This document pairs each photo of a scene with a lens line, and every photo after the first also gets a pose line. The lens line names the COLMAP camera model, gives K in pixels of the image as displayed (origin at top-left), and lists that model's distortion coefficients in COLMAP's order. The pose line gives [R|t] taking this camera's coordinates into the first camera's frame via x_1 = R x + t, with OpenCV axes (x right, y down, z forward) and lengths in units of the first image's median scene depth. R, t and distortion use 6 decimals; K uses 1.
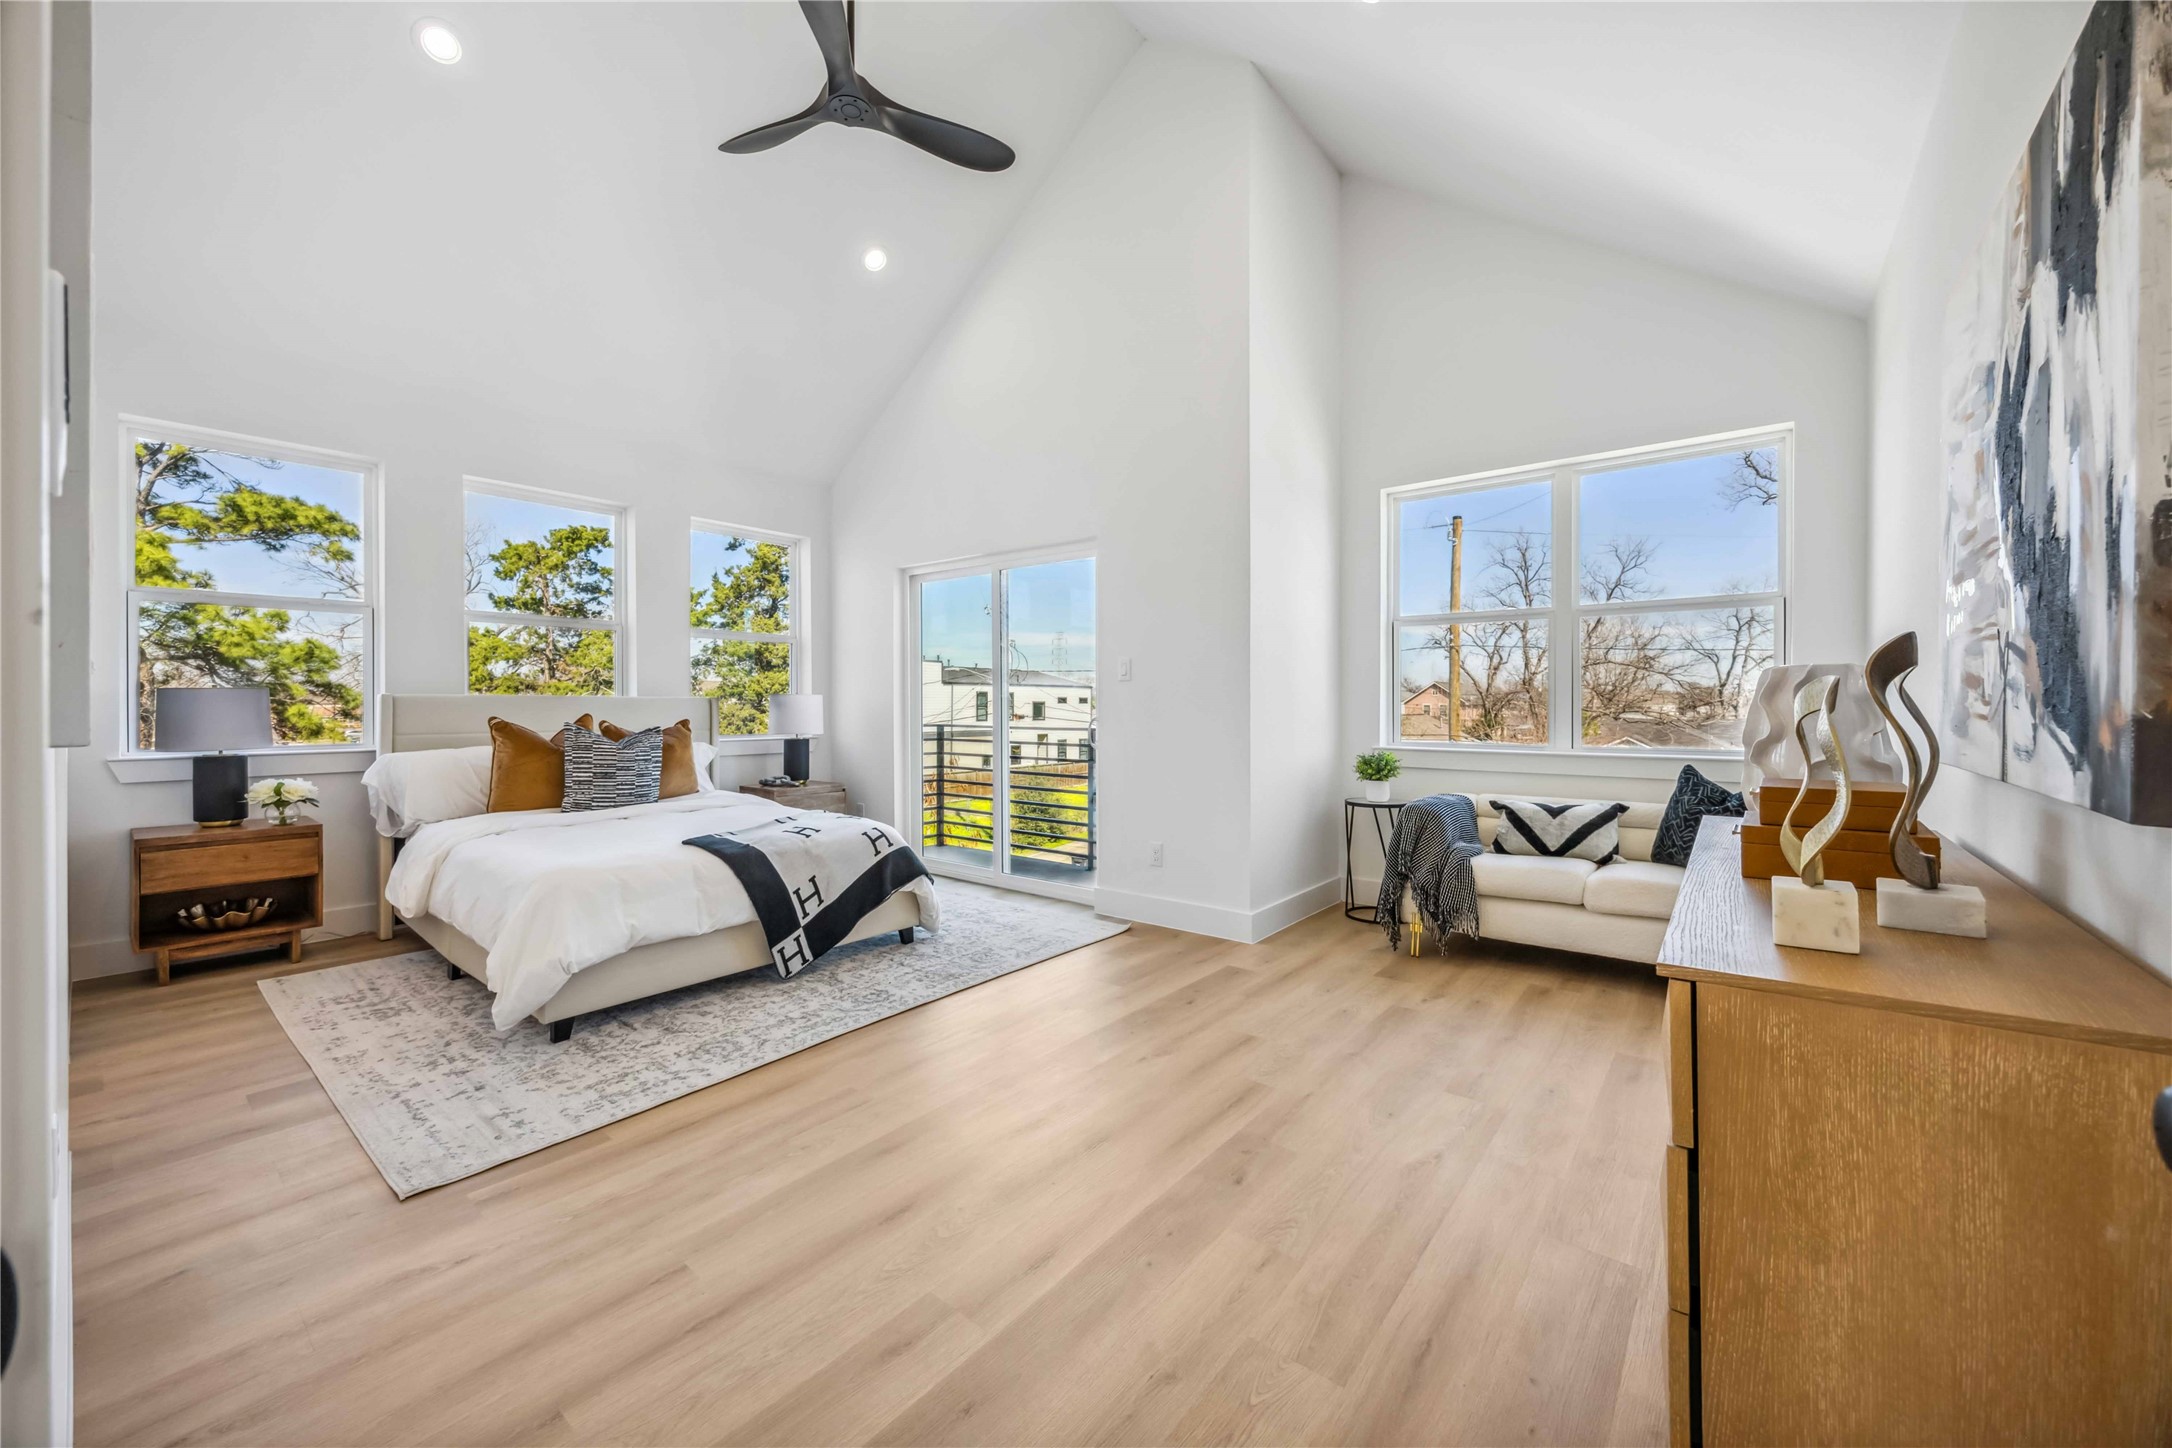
lens RADIAL K [[826.3, 0, 1083.1], [0, 826.3, 713.4], [0, 0, 1]] dist [-0.001830, -0.000132]
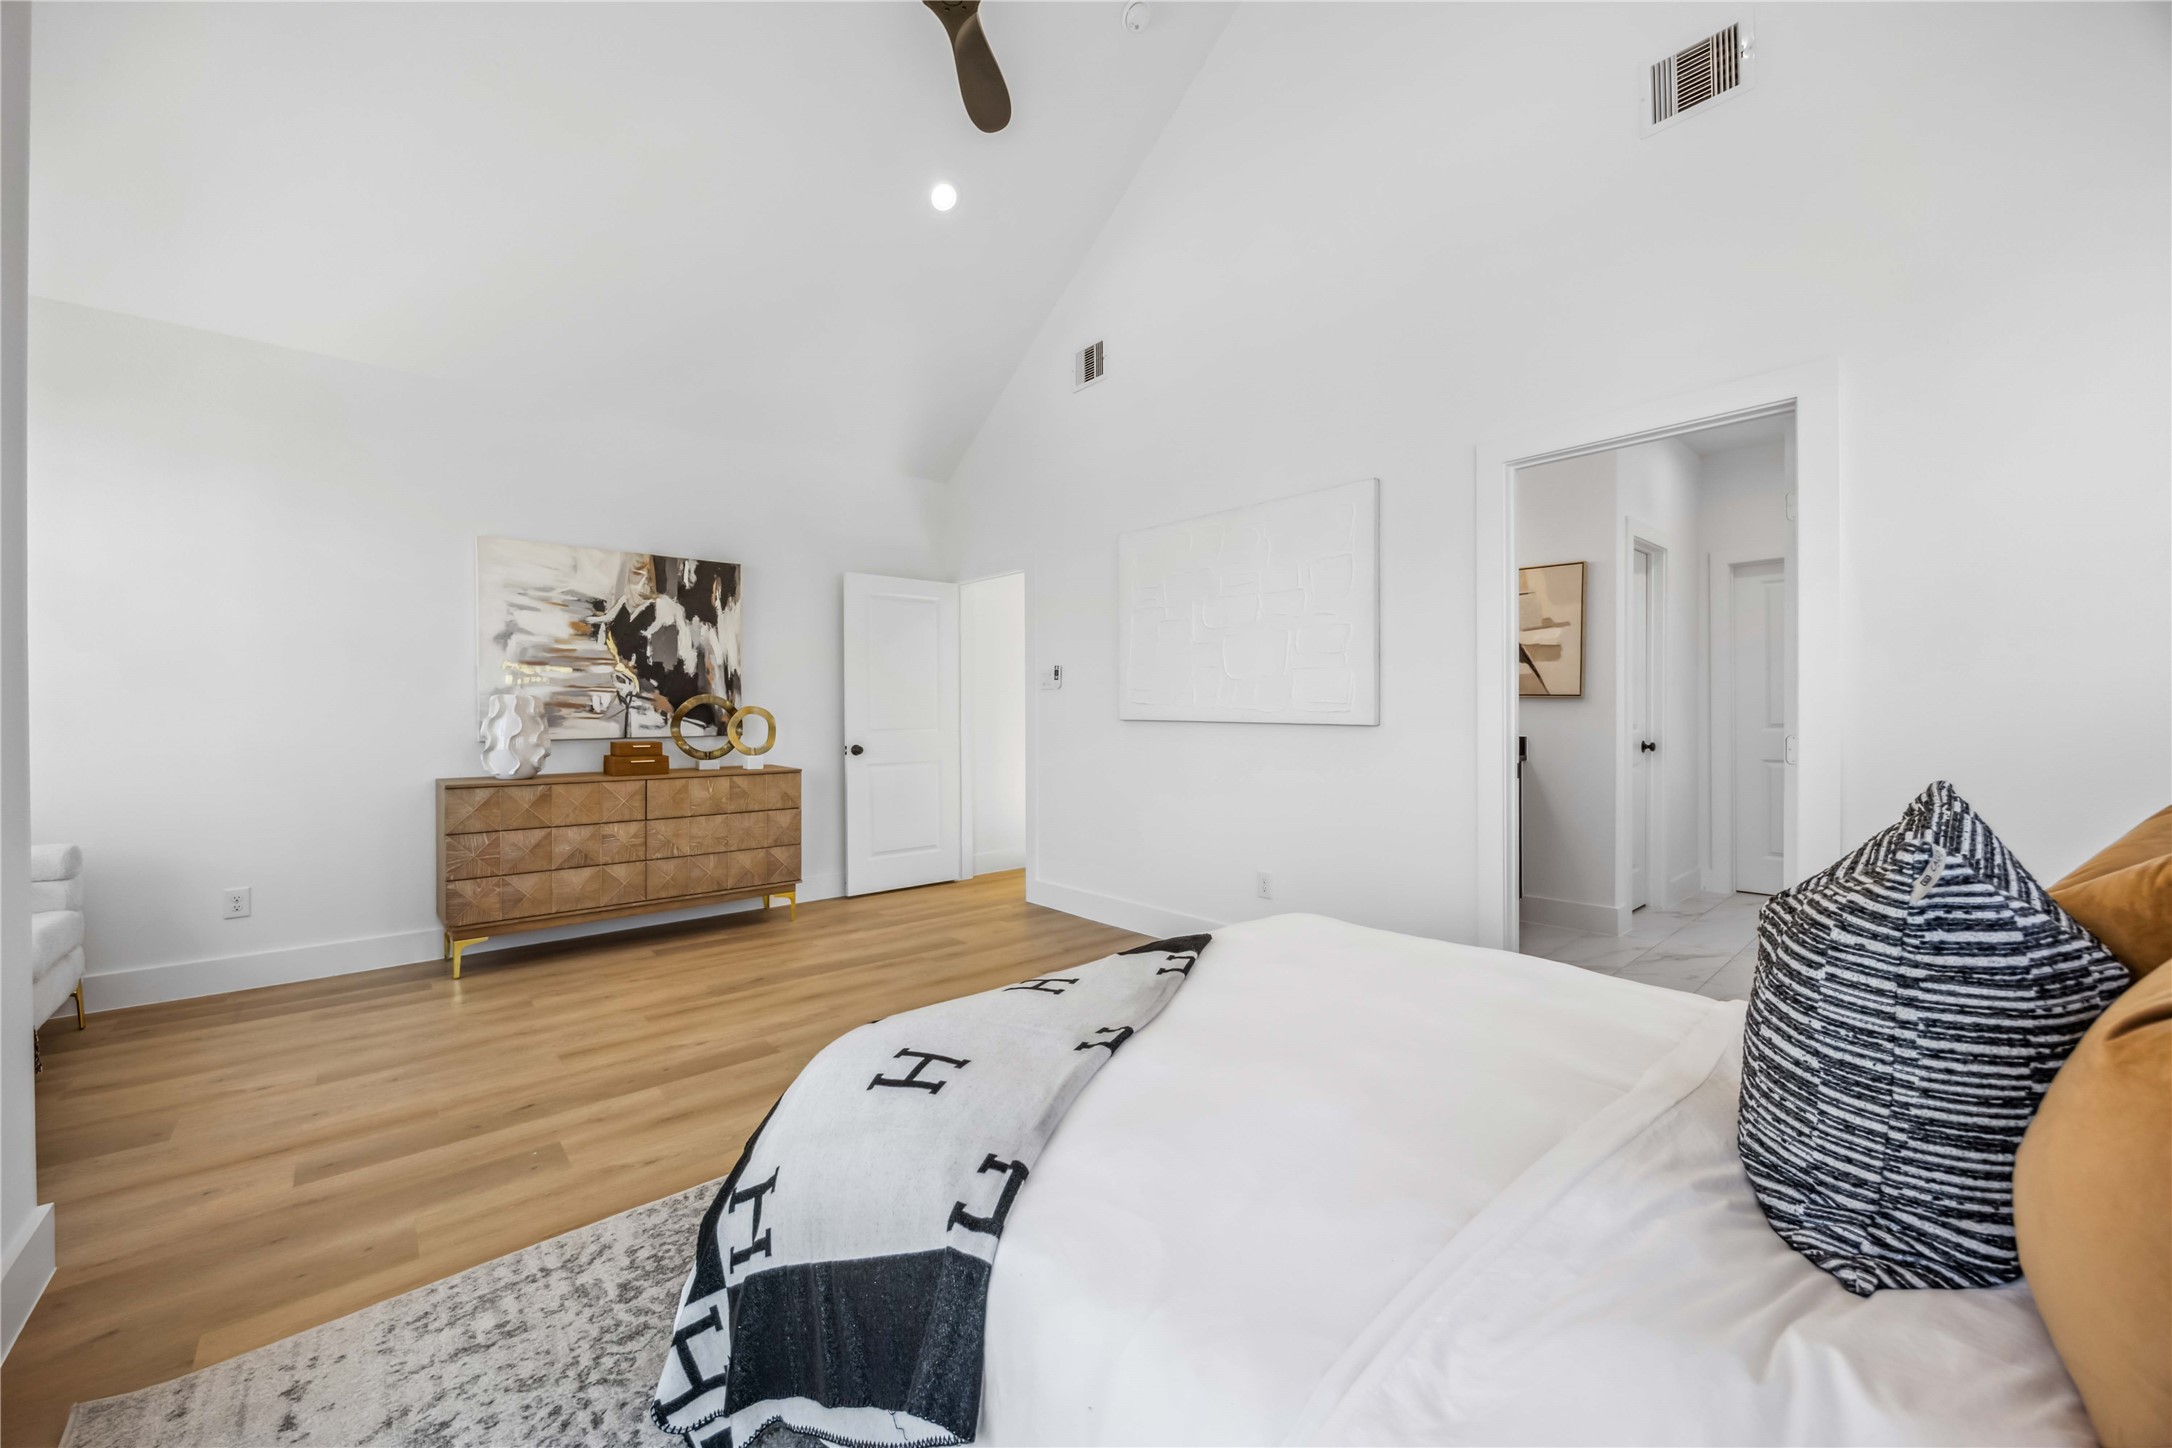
lens RADIAL K [[826.3, 0, 1083.1], [0, 826.3, 713.4], [0, 0, 1]] dist [-0.001830, -0.000132]
pose [[-0.987468, 0.001919, 0.157806, -0.636540], [0.003628, 0.999938, 0.010539, -0.027507], [-0.157776, 0.010979, -0.987414, 2.117368]]
